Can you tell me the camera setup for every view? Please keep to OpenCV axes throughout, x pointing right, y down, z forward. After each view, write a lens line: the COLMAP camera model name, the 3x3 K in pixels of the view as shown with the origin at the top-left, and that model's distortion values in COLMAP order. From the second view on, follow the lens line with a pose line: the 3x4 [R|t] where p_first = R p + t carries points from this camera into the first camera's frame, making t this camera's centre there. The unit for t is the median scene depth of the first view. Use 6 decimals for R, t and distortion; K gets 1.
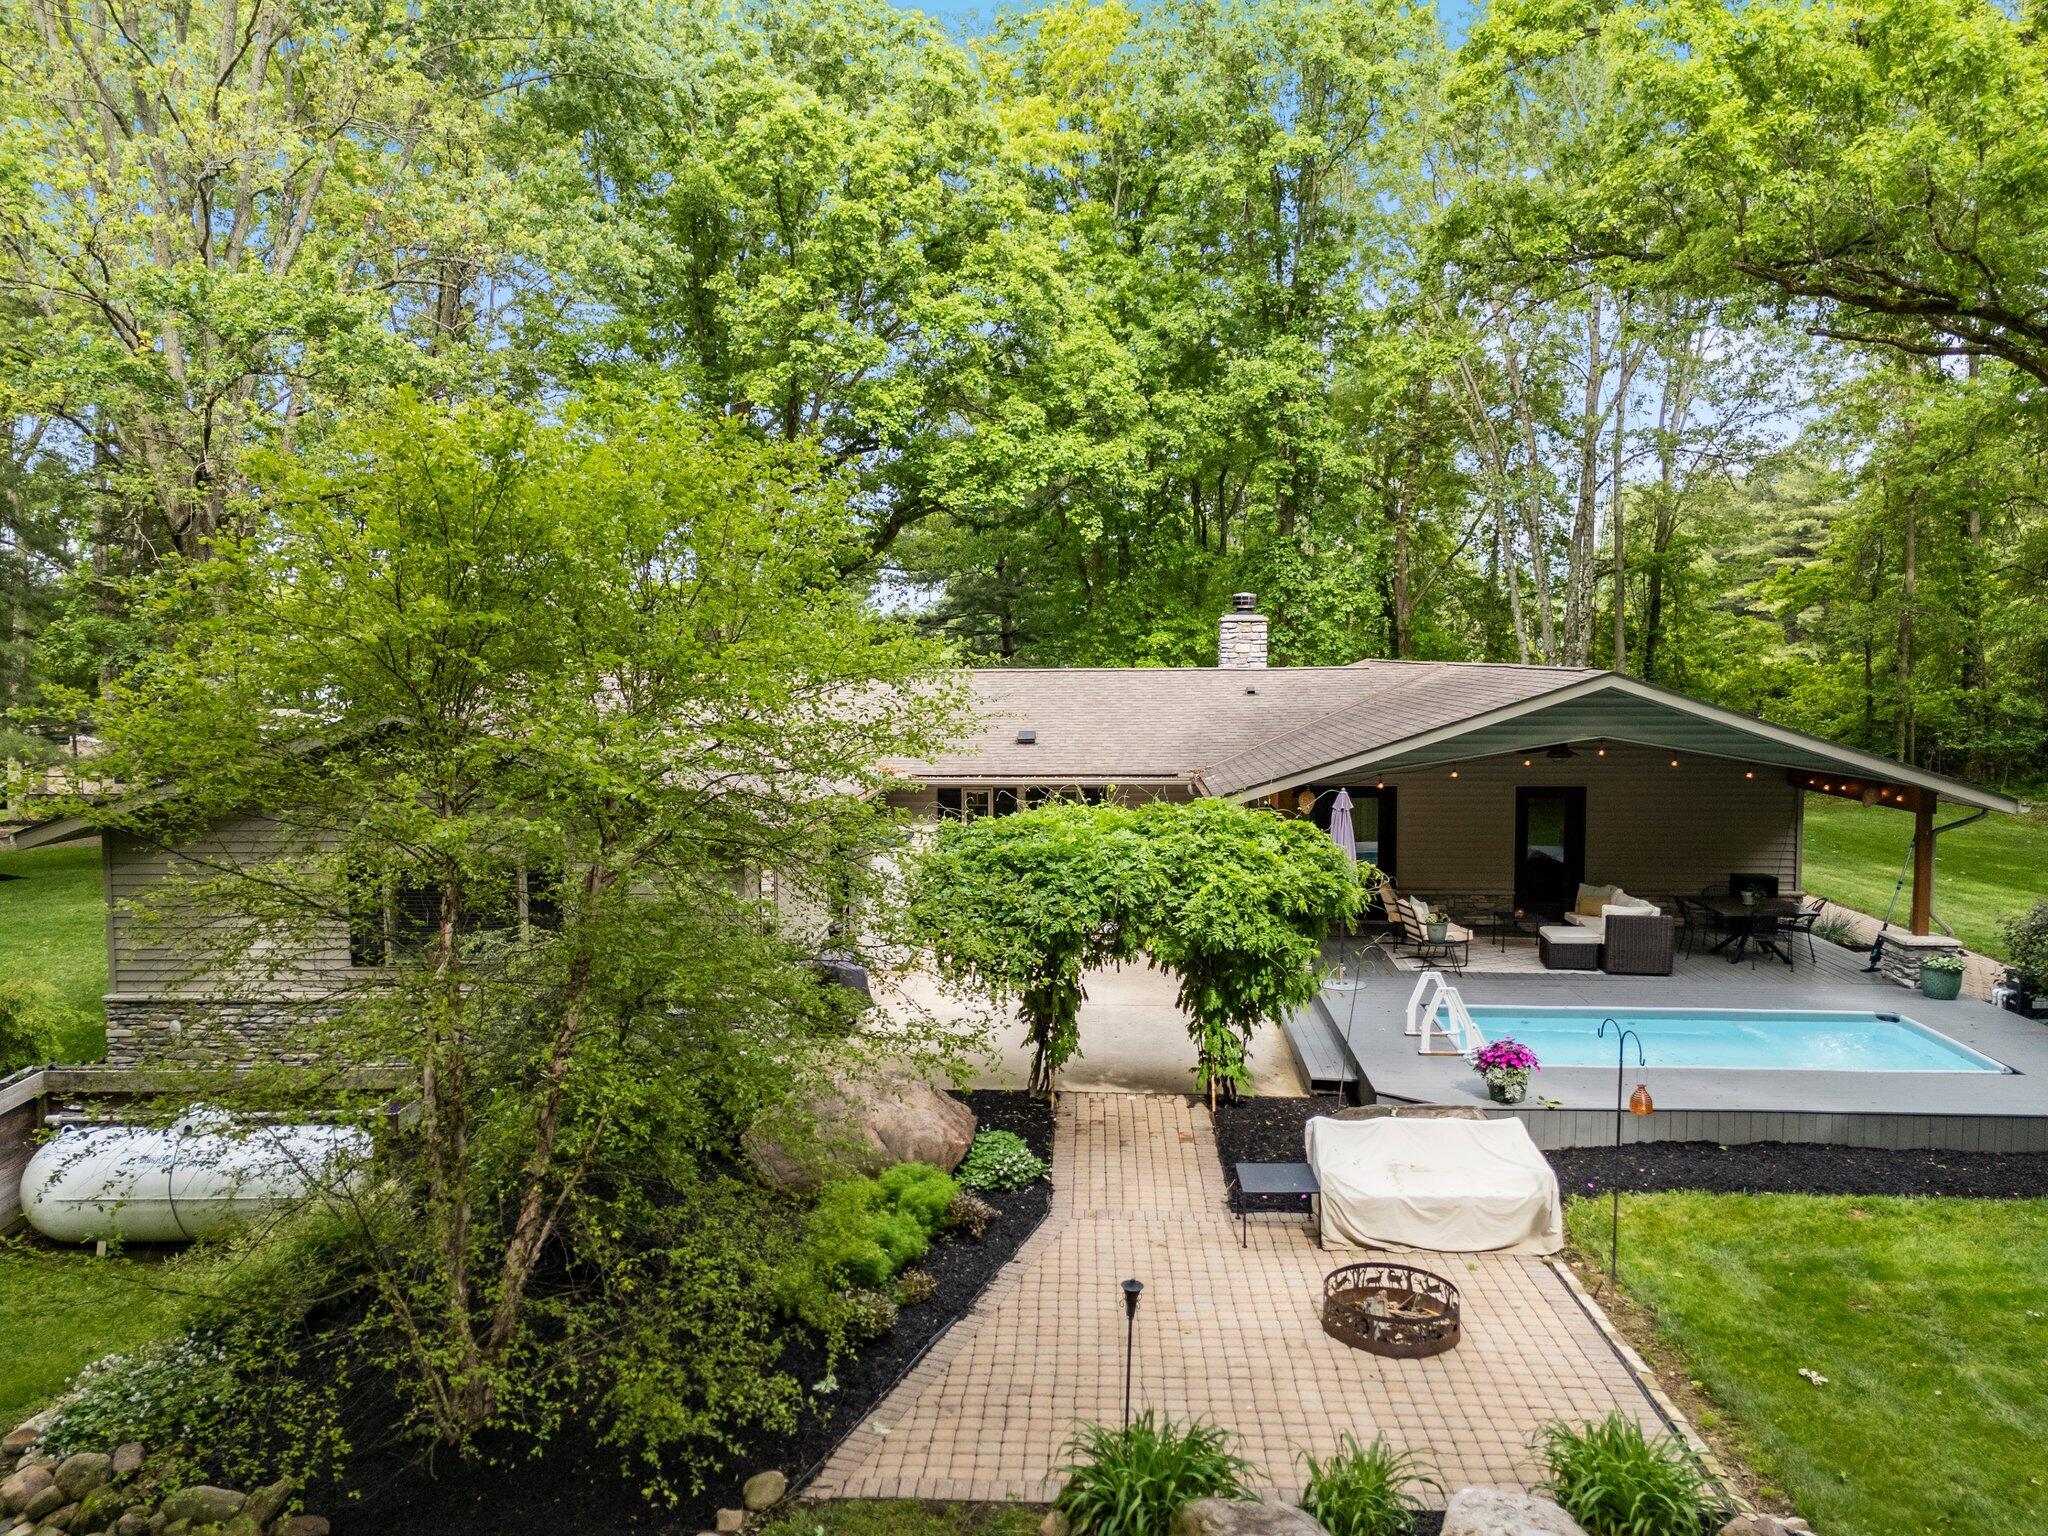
lens RADIAL K [[1546.0, 0, 1043.9], [0, 1546.0, 767.2], [0, 0, 1]] dist [0.088284, -0.085786]
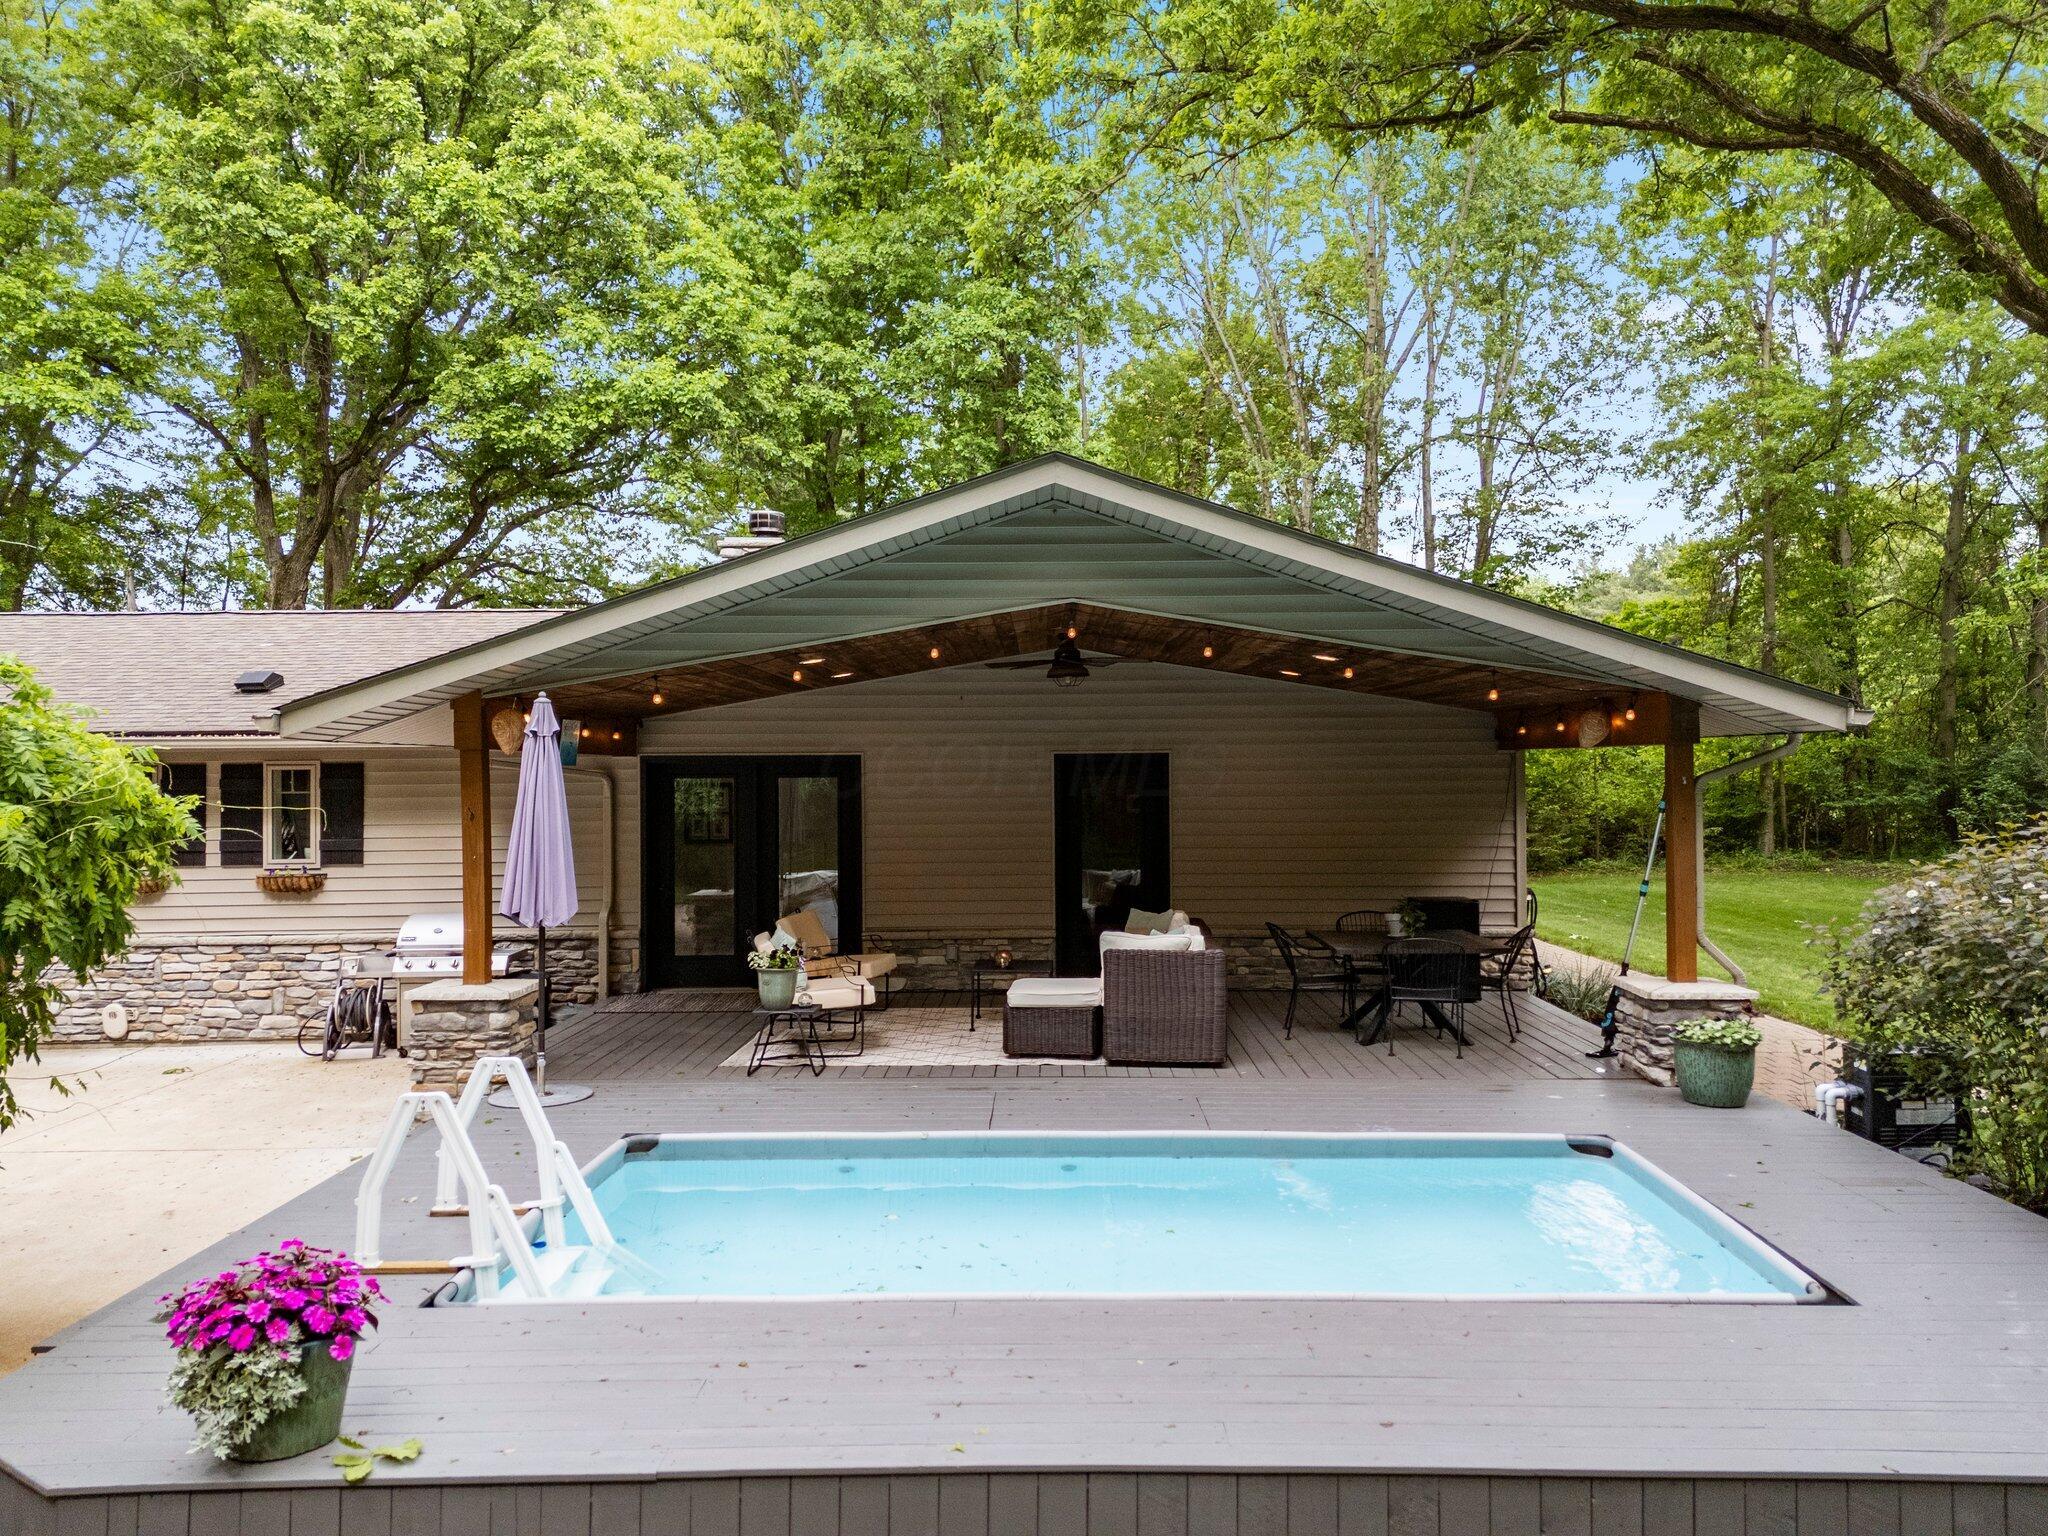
lens RADIAL K [[1546.0, 0, 1043.9], [0, 1546.0, 767.2], [0, 0, 1]] dist [0.088284, -0.085786]
pose [[0.999074, -0.002783, 0.042941, 0.330500], [0.006219, 0.996768, -0.080087, 0.077491], [-0.042579, 0.080280, 0.995863, 0.501336]]
